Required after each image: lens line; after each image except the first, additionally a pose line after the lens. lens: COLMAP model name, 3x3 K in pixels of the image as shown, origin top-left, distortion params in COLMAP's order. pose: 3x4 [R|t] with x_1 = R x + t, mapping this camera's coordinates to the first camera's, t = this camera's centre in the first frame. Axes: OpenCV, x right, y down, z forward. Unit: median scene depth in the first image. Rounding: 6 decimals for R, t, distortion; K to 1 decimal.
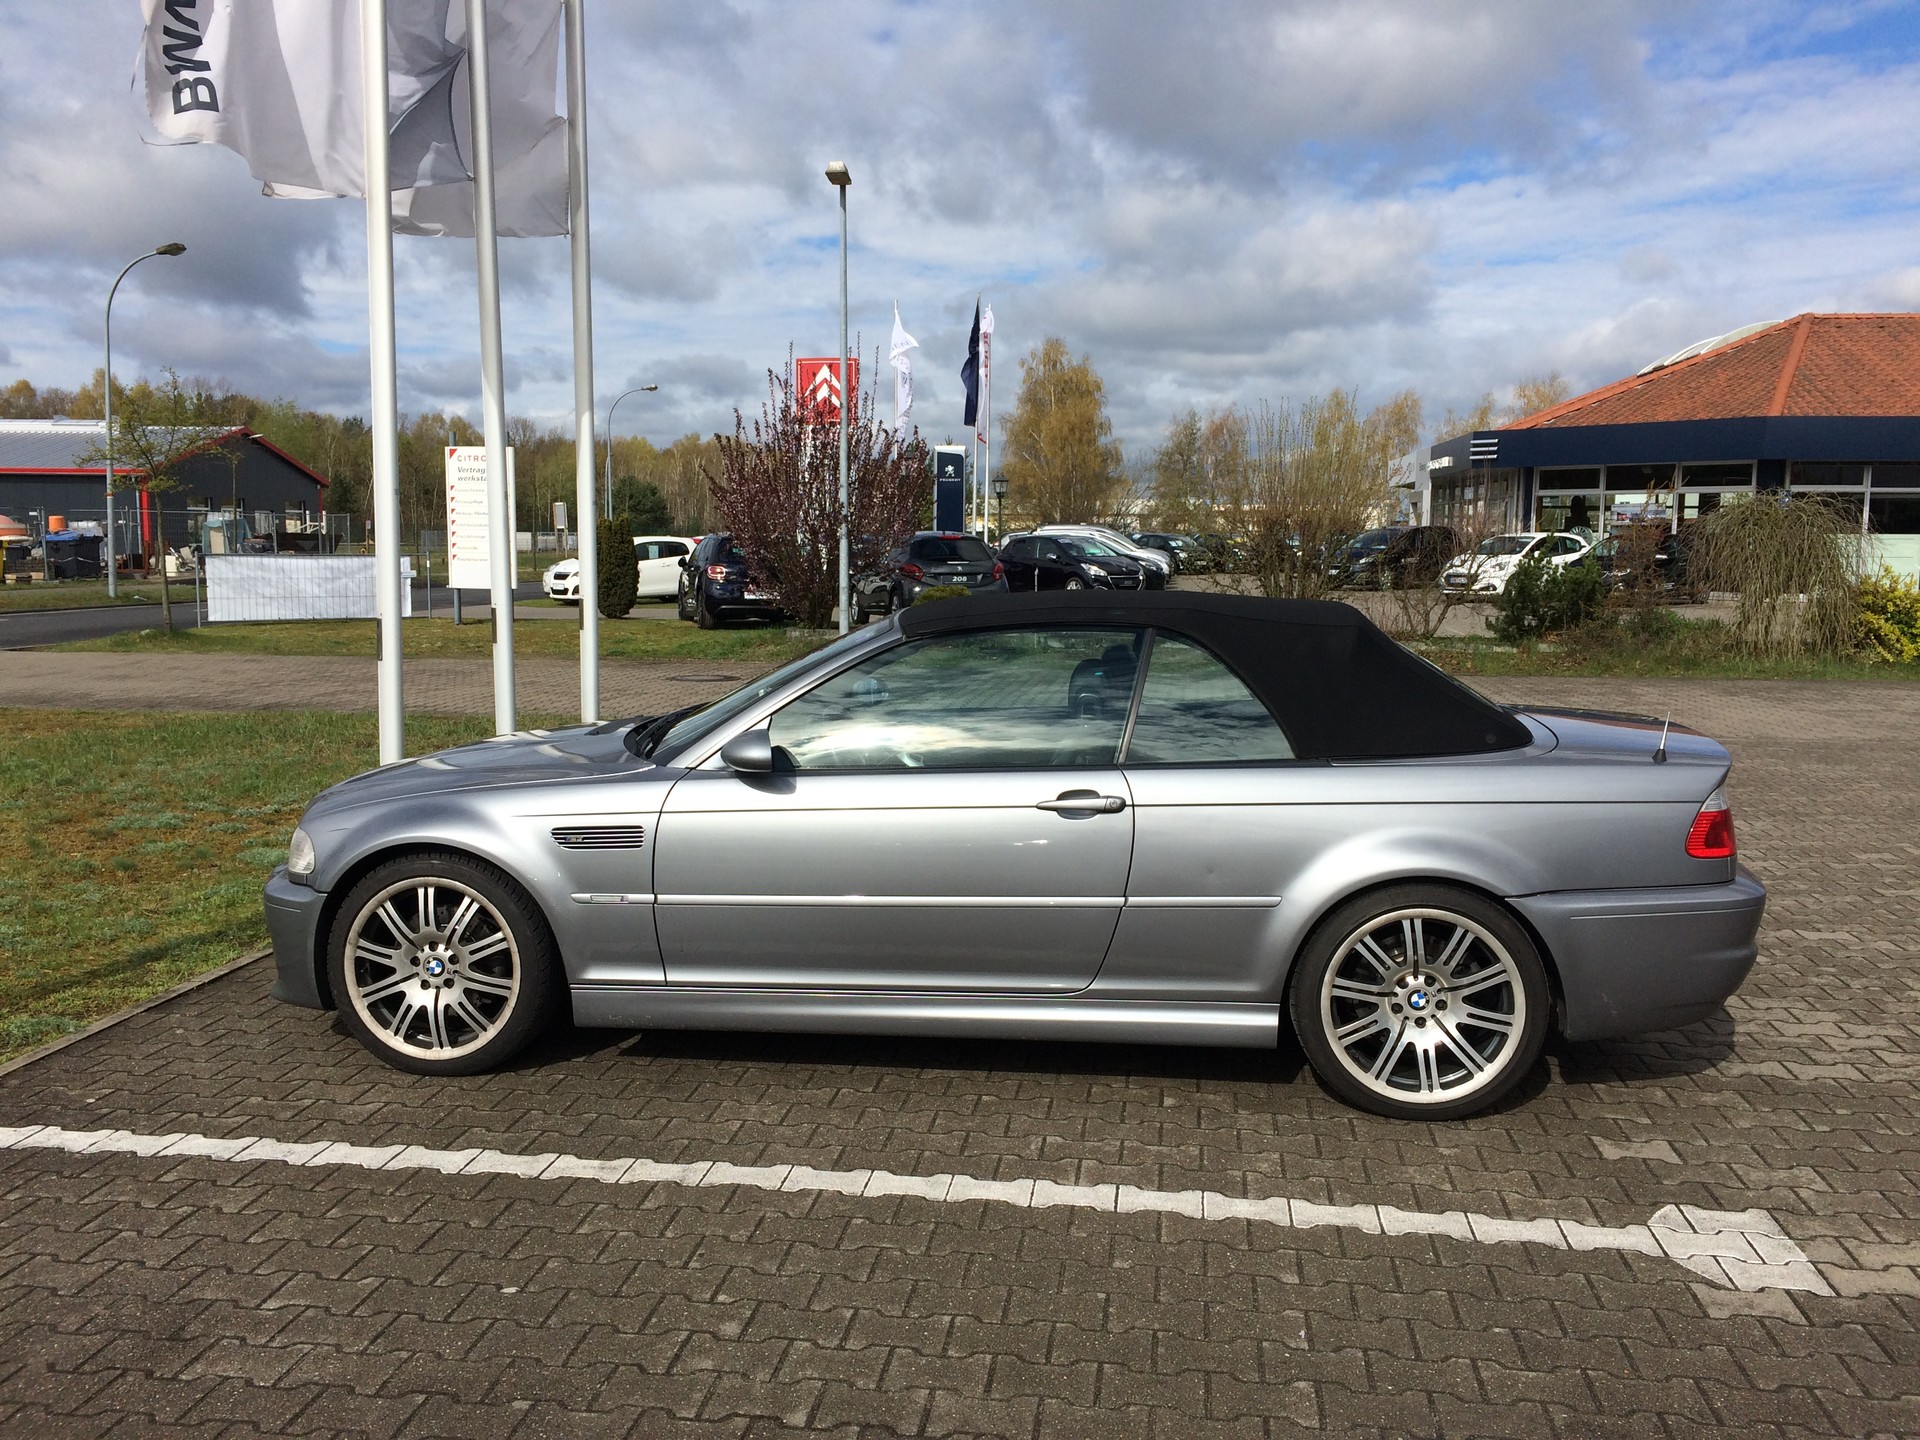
lens RADIAL K [[1631.4, 0, 956.0], [0, 1631.4, 719.3], [0, 0, 1]] dist [0.098156, -0.128313]
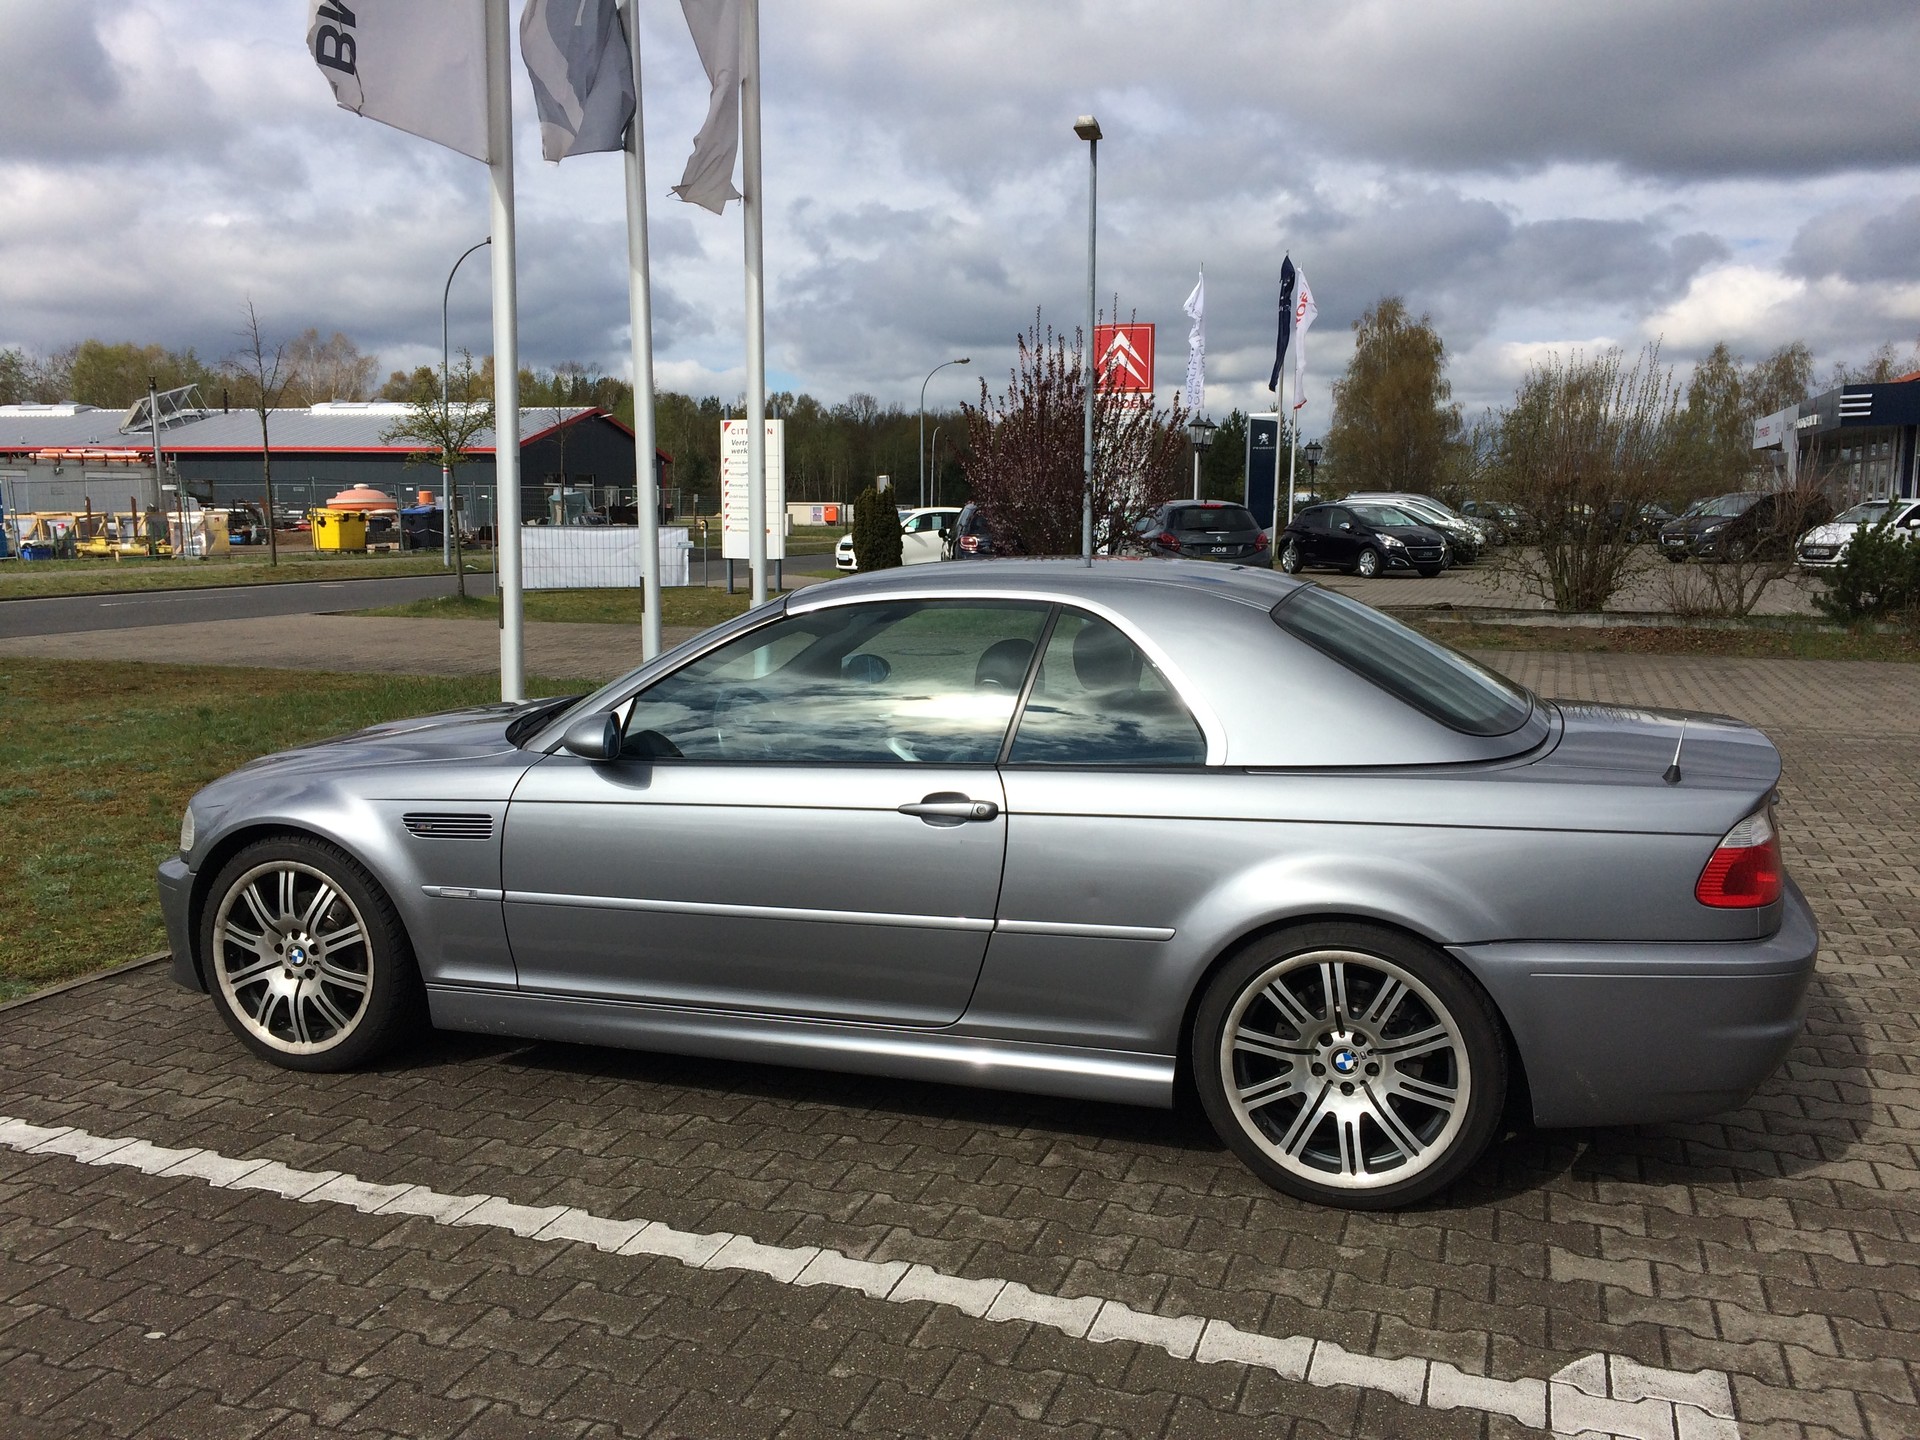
lens RADIAL K [[1631.4, 0, 956.0], [0, 1631.4, 719.3], [0, 0, 1]] dist [0.098156, -0.128313]
pose [[0.979206, 0.023485, -0.201503, 0.241009], [-0.020073, 0.999619, 0.018959, -0.010124], [0.201871, -0.014520, 0.979304, 0.155950]]
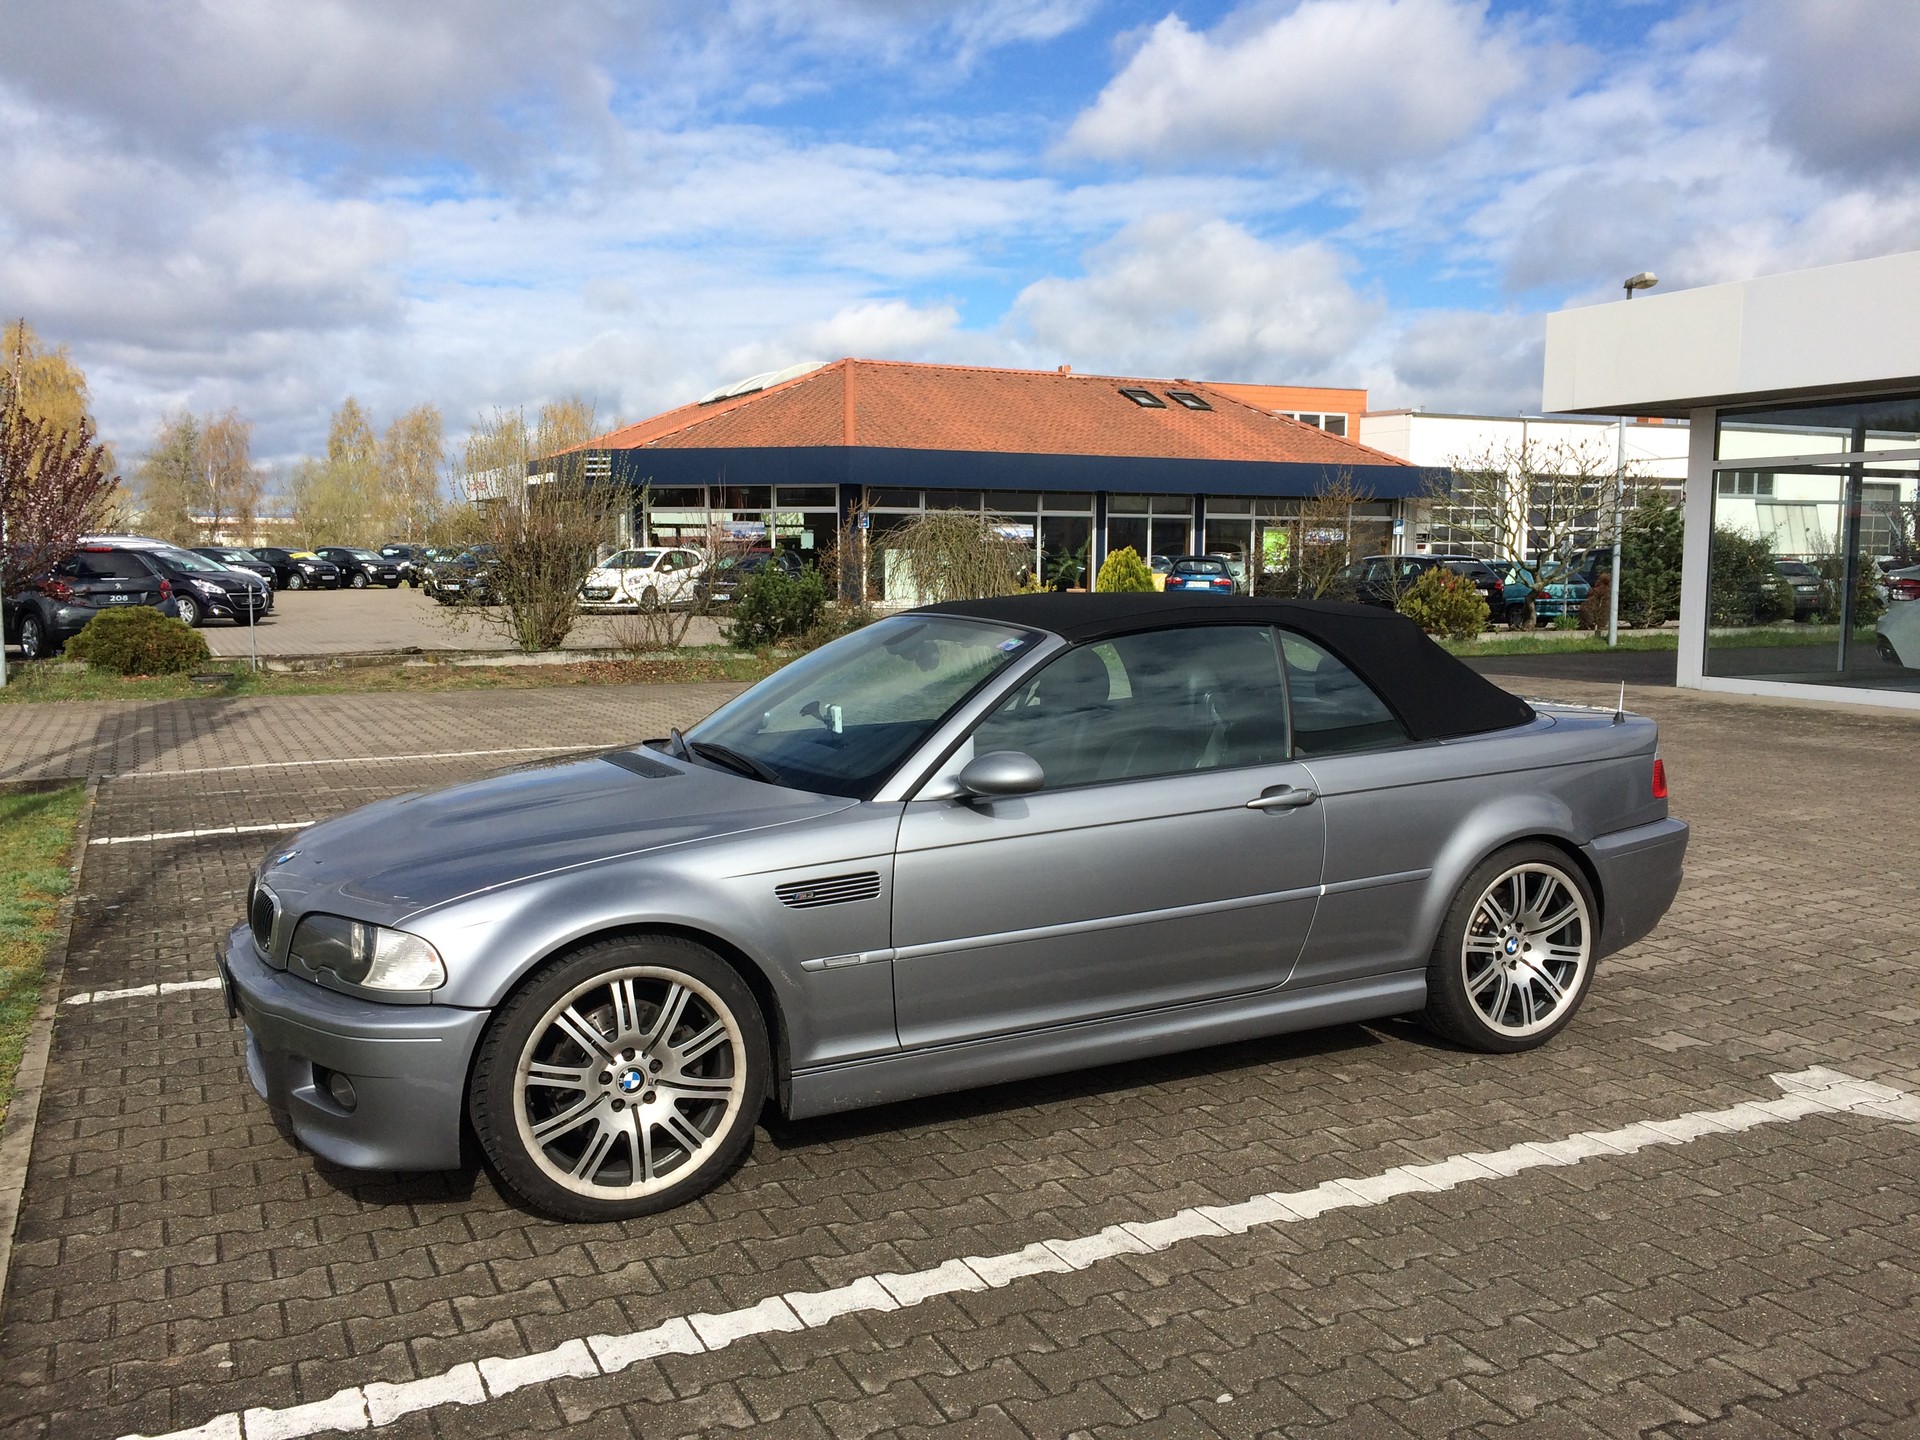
lens RADIAL K [[1631.4, 0, 956.0], [0, 1631.4, 719.3], [0, 0, 1]] dist [0.098156, -0.128313]
pose [[0.828029, -0.061268, 0.557328, -0.622265], [0.066652, 0.997719, 0.010656, -0.020357], [-0.556710, 0.028323, 0.830224, 0.257426]]
